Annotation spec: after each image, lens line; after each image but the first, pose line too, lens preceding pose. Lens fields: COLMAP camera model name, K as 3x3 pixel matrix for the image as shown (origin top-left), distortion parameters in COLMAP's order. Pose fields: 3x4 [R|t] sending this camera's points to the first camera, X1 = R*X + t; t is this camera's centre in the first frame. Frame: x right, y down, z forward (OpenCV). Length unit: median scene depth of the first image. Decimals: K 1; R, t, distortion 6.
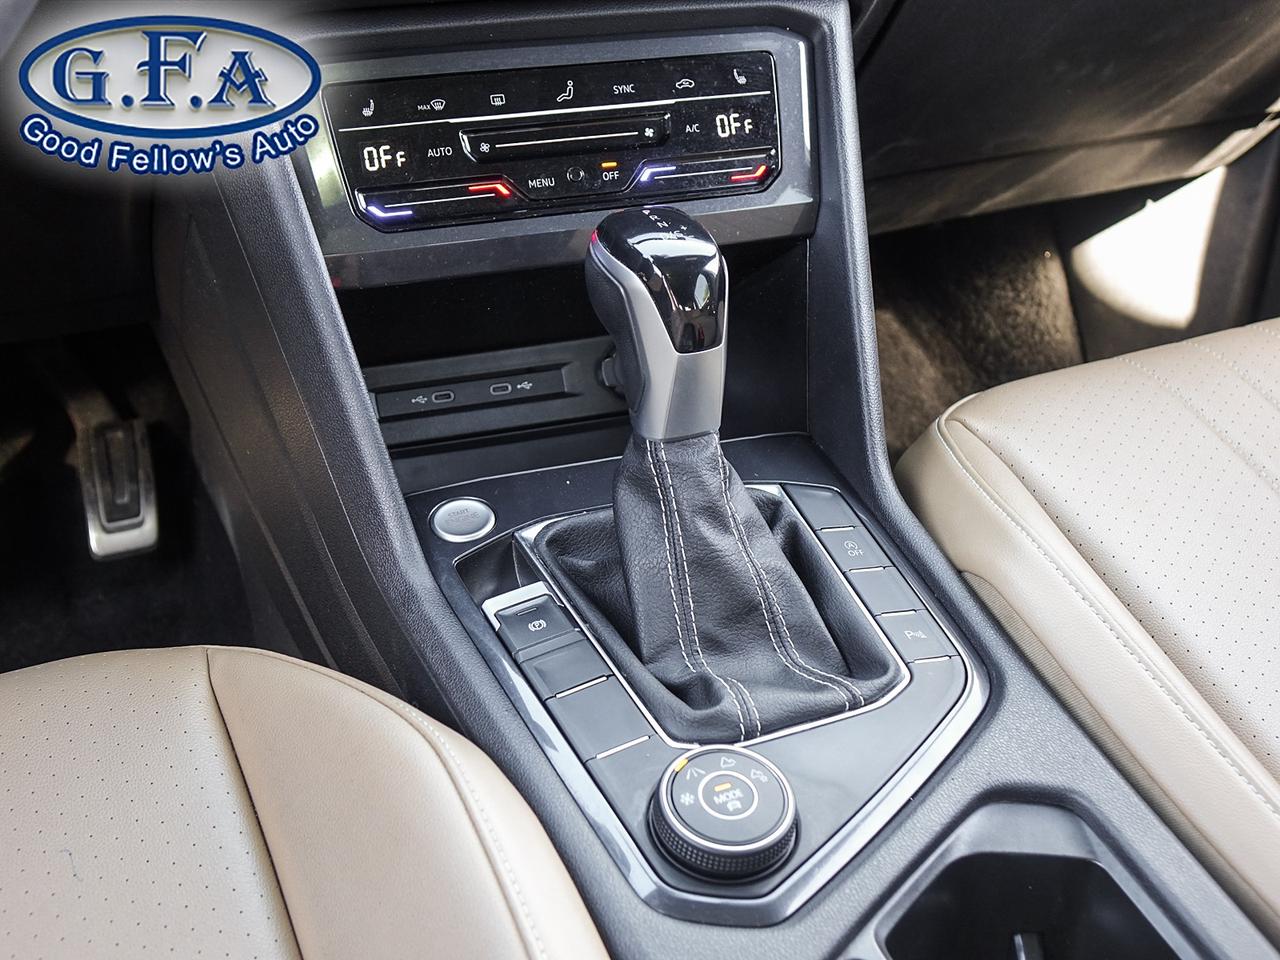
lens RADIAL K [[1556.9, 0, 640.0], [0, 1556.9, 480.0], [0, 0, 1]] dist [-0.001827, -0.005162]
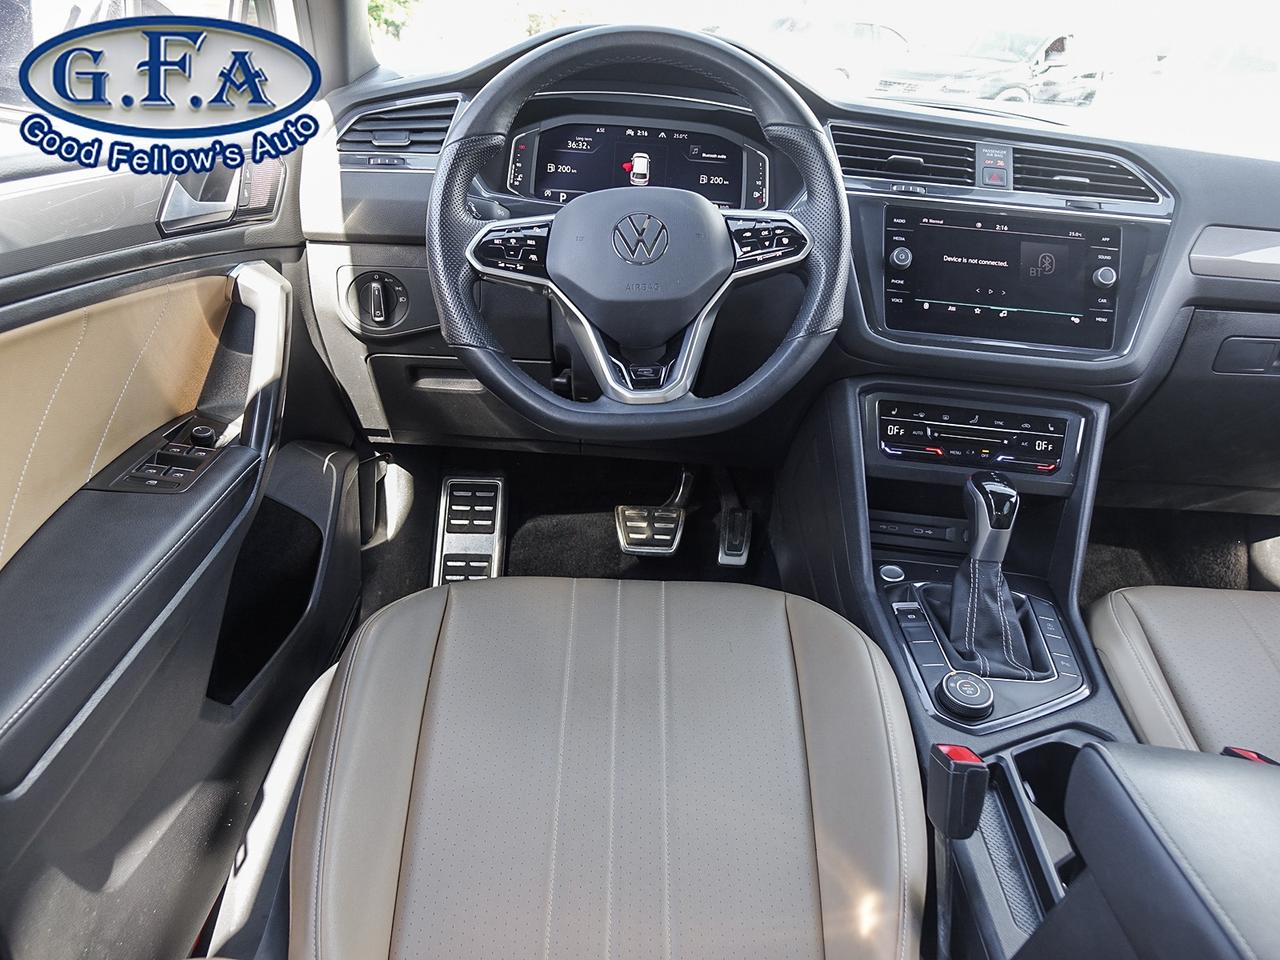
lens RADIAL K [[1062.0, 0, 640.0], [0, 1062.0, 480.0], [0, 0, 1]] dist [0.032407, -0.002222]
pose [[0.913043, 0.224633, -0.340429, 0.068995], [-0.262128, 0.962646, -0.067831, 0.104928], [0.312476, 0.151168, 0.937820, -0.788679]]
